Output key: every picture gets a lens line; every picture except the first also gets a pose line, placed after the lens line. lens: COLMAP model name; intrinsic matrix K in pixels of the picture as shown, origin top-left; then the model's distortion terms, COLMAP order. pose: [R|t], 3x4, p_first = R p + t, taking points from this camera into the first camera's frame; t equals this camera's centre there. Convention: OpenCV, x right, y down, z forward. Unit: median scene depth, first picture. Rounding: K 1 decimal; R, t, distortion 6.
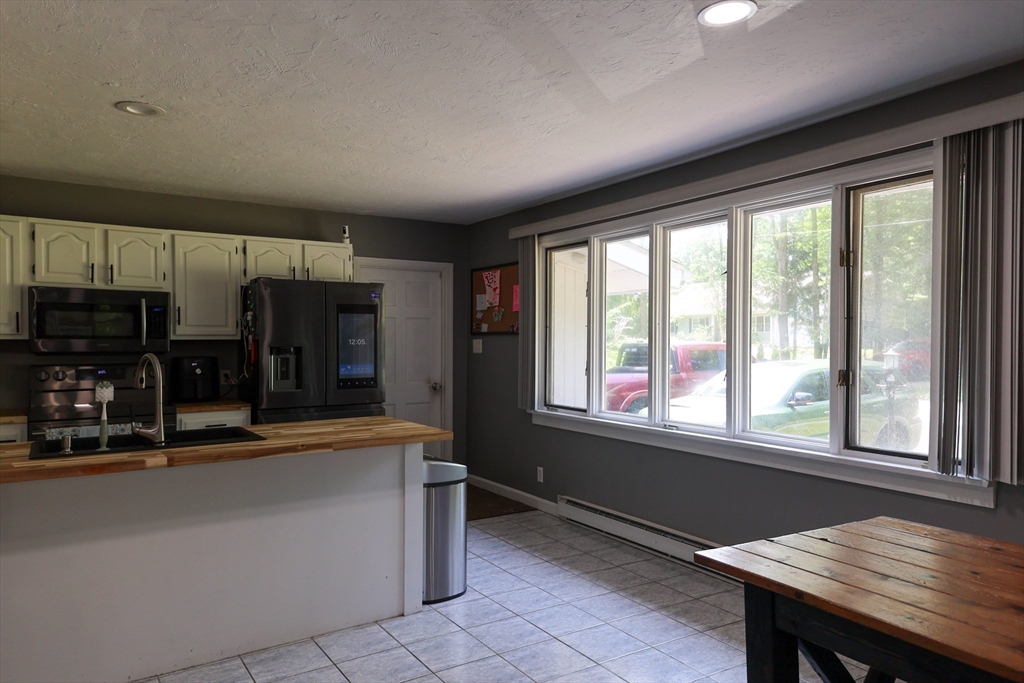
lens RADIAL K [[696.9, 0, 506.7], [0, 696.9, 341.7], [0, 0, 1]] dist [0.103190, -0.005569]
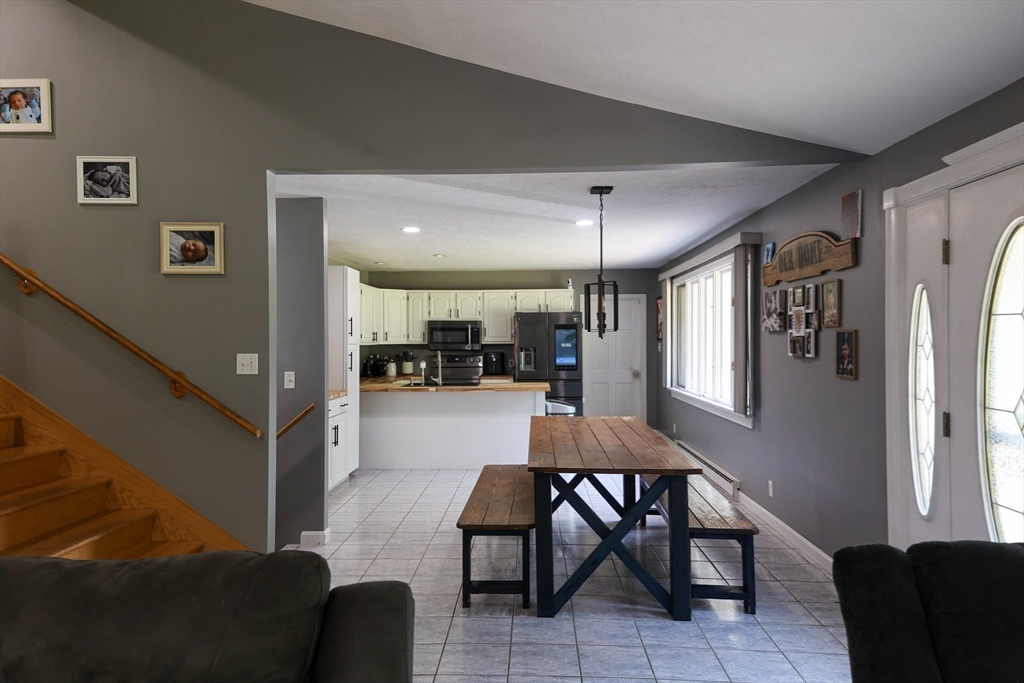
lens RADIAL K [[696.9, 0, 506.7], [0, 696.9, 341.7], [0, 0, 1]] dist [0.103190, -0.005569]
pose [[0.823762, -0.000685, -0.566936, 0.727334], [0.003058, 0.999990, 0.003235, -0.015829], [0.566928, -0.004398, 0.823756, -0.610329]]
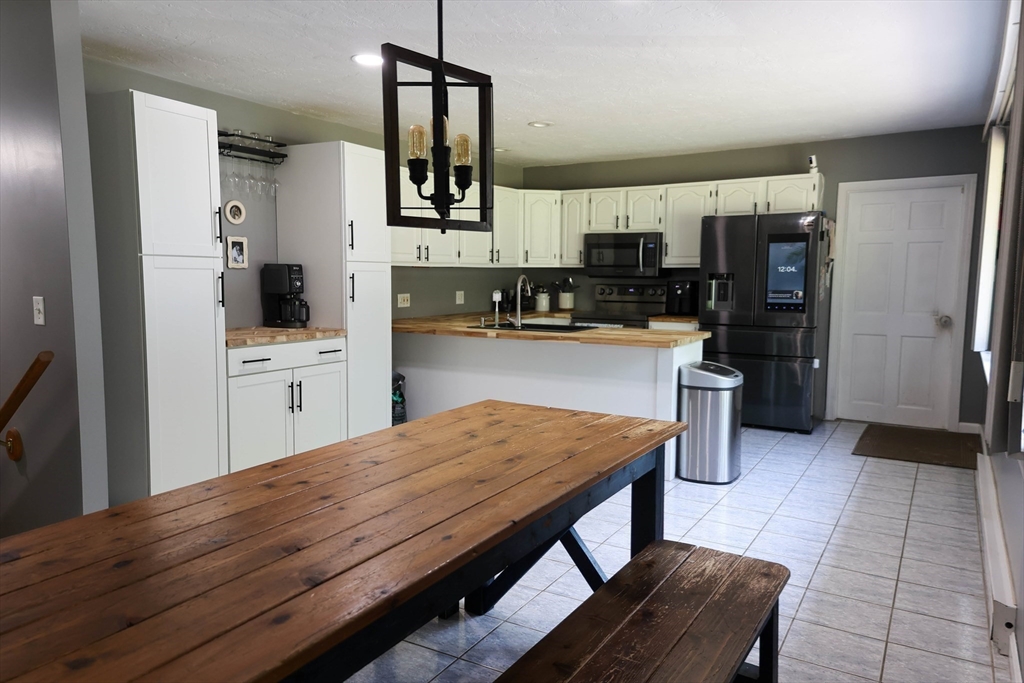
lens RADIAL K [[724.7, 0, 496.9], [0, 724.7, 341.8], [0, 0, 1]] dist [0.081675, -0.001869]
pose [[0.444054, 0.090278, -0.891440, 0.640039], [-0.004857, 0.995139, 0.098360, 0.002629], [0.895987, -0.039347, 0.442334, 0.107458]]
